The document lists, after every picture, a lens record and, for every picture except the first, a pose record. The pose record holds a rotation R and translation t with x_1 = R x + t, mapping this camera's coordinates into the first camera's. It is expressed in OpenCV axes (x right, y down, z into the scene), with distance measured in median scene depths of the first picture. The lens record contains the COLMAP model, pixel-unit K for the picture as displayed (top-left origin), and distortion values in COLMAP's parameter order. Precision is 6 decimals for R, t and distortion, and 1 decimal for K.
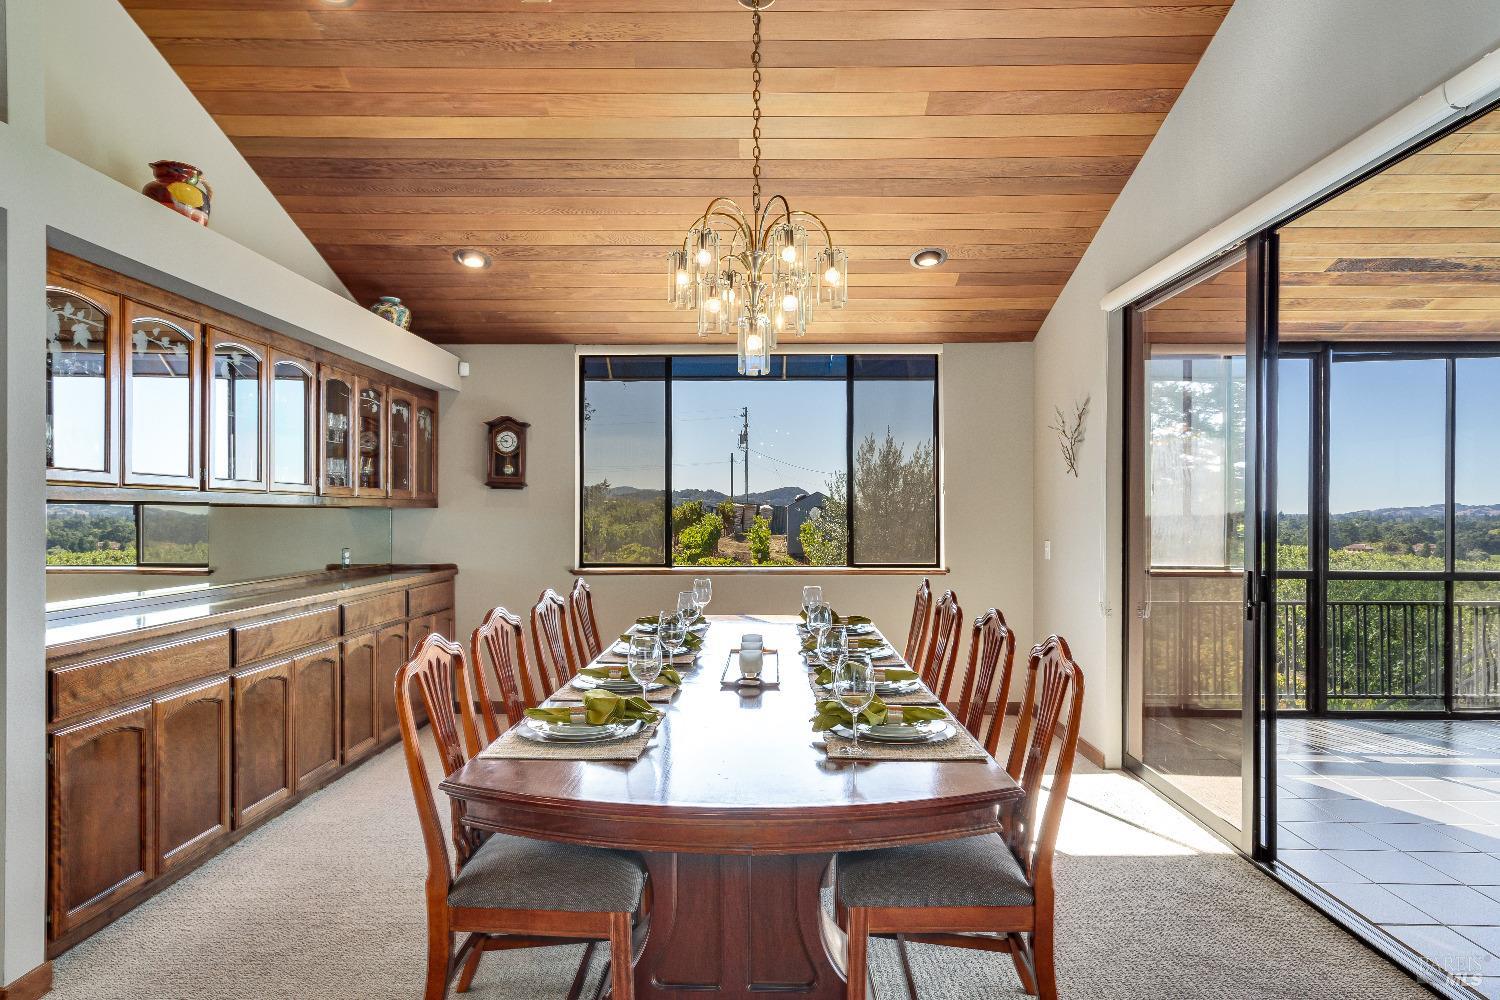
lens RADIAL K [[853.7, 0, 741.7], [0, 853.7, 512.7], [0, 0, 1]] dist [-0.003917, 0.001516]
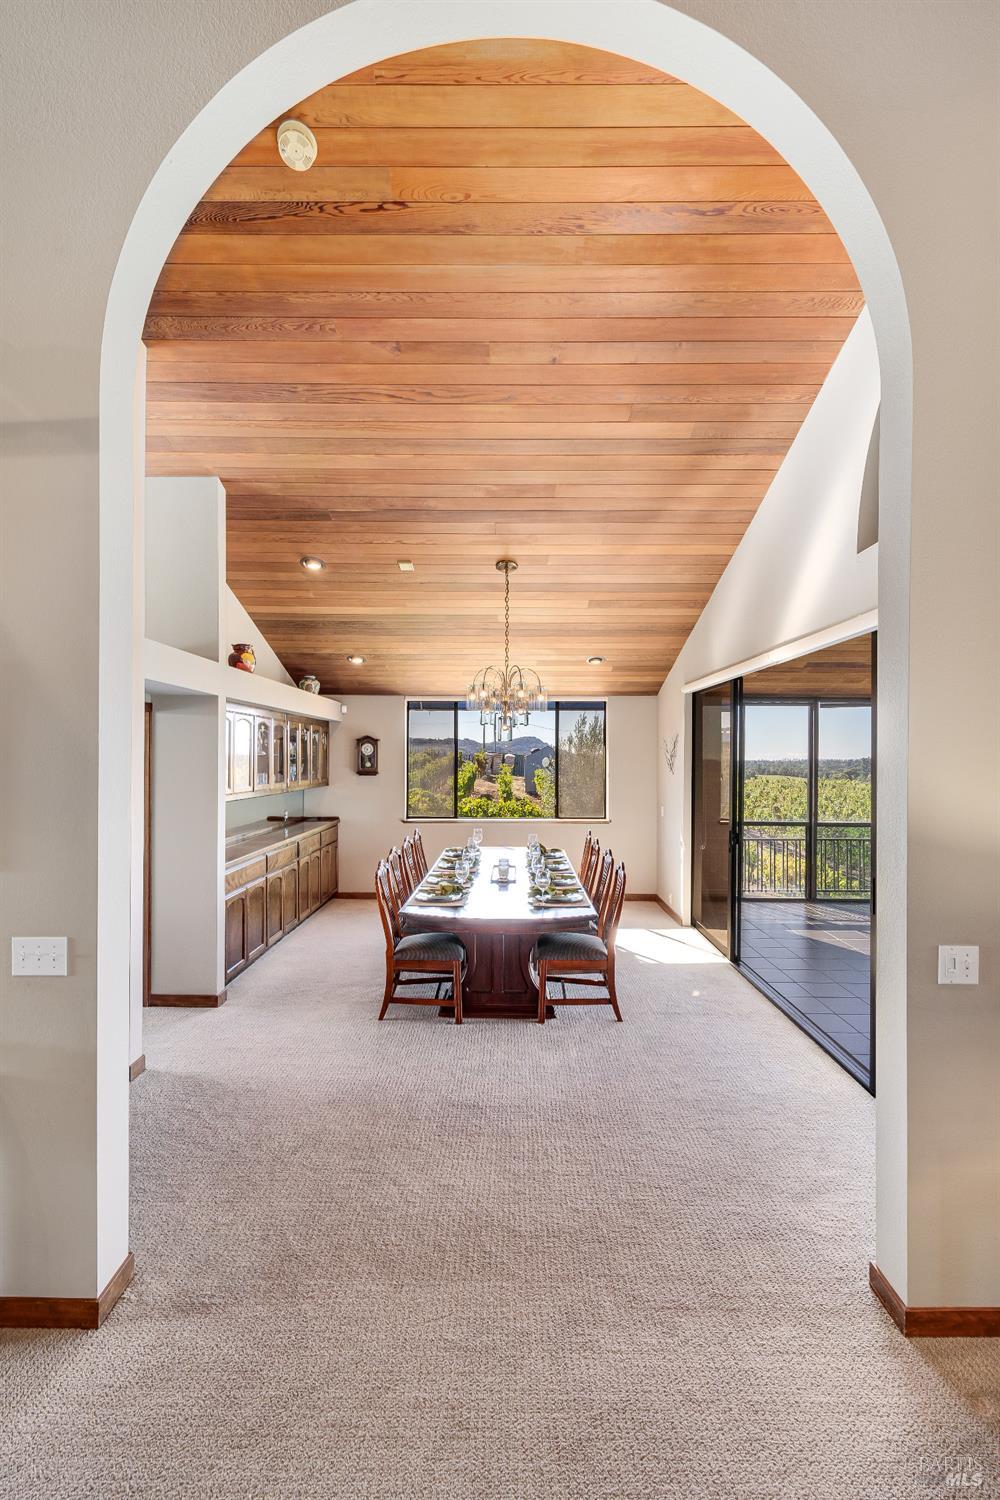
lens RADIAL K [[711.0, 0, 498.7], [0, 711.0, 757.5], [0, 0, 1]] dist [-0.002960, 0.000934]
pose [[0.999900, 0.004651, 0.013339, -0.021056], [-0.004857, 0.999868, 0.015482, -0.115730], [-0.013265, -0.015545, 0.999791, -0.655437]]
